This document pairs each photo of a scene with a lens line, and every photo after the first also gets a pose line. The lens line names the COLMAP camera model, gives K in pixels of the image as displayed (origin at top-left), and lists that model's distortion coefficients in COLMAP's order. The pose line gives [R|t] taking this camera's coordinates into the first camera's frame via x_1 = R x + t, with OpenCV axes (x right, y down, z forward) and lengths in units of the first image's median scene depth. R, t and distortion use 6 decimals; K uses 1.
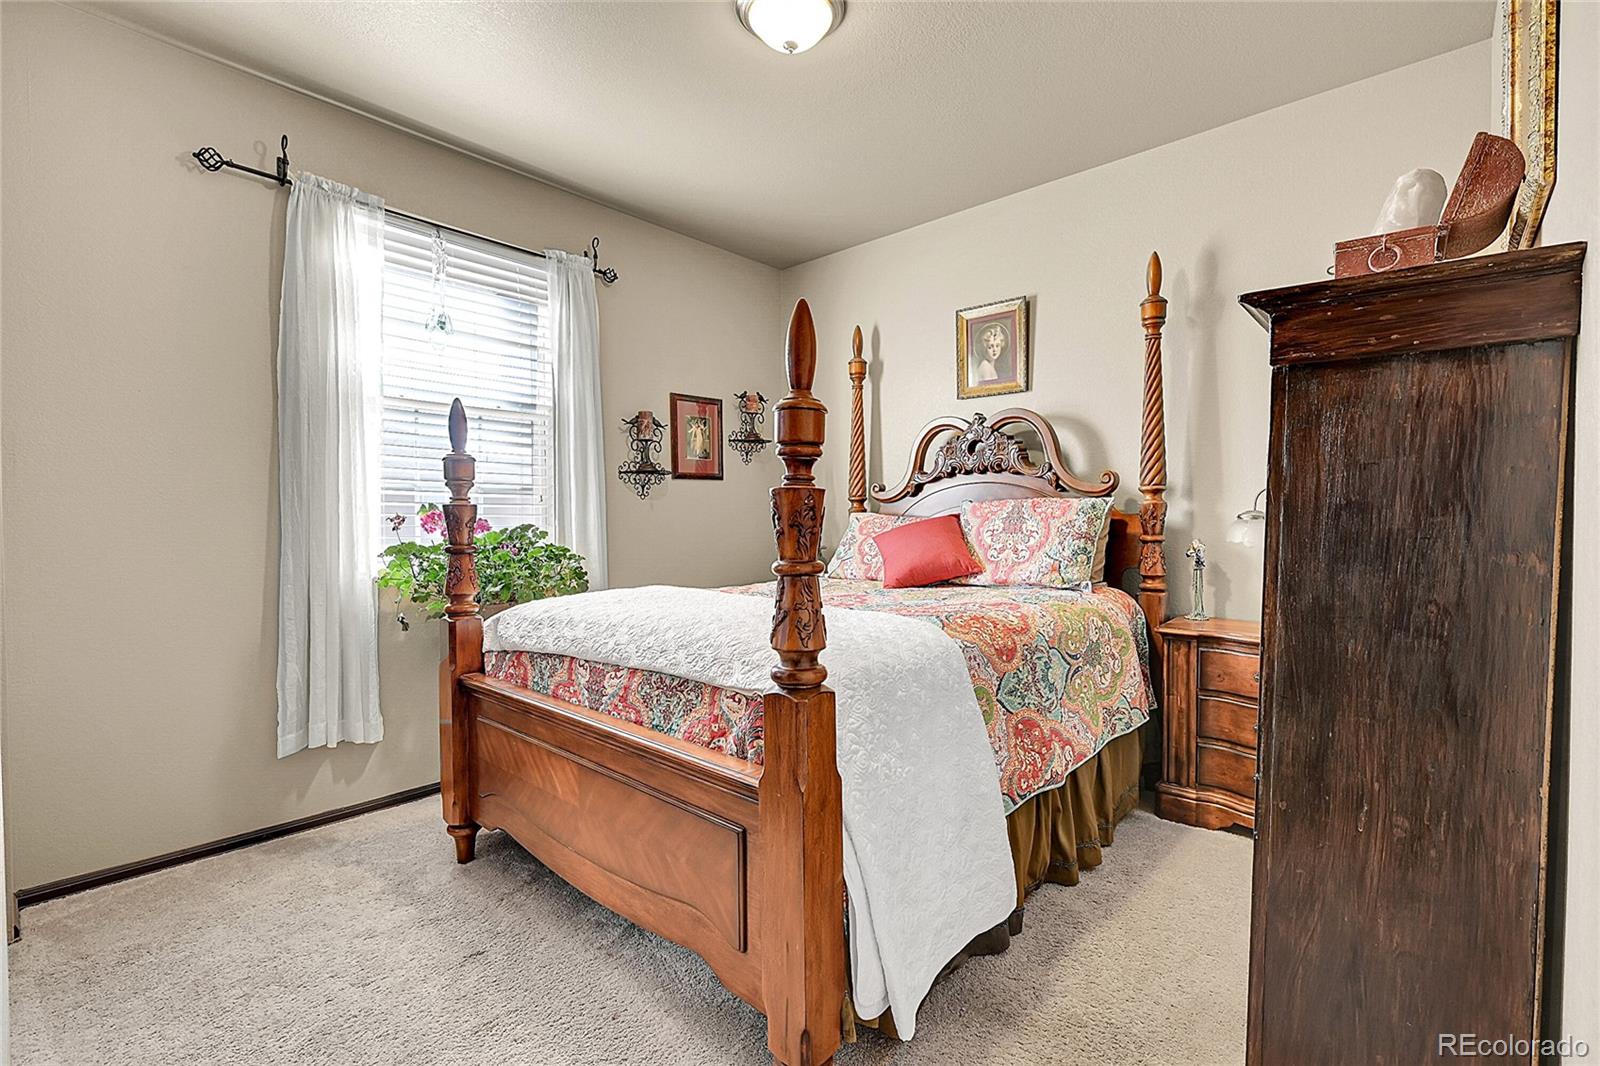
lens RADIAL K [[710.4, 0, 801.8], [0, 710.4, 537.4], [0, 0, 1]] dist [0.000782, -0.000150]
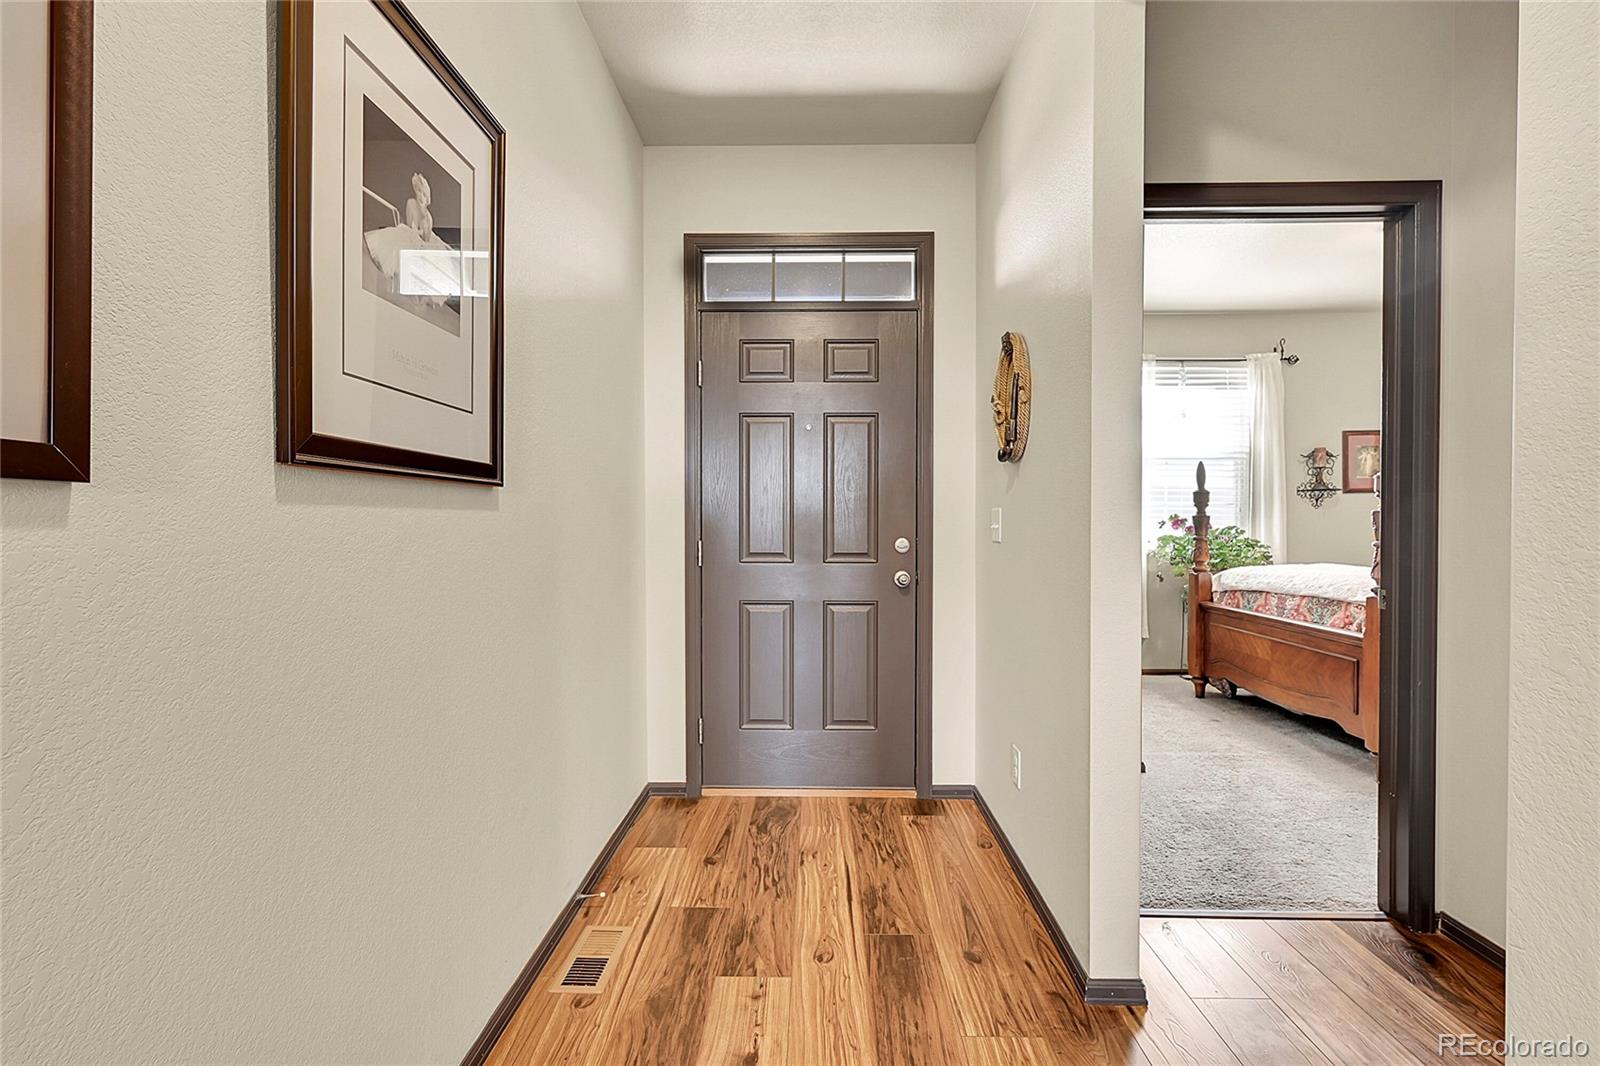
lens RADIAL K [[710.4, 0, 803.2], [0, 710.4, 537.6], [0, 0, 1]] dist [0.000782, -0.000150]
pose [[0.653699, 0.017248, -0.756558, 0.265477], [-0.019735, 0.999789, 0.005742, 0.023428], [0.756497, 0.011178, 0.653901, -1.032717]]
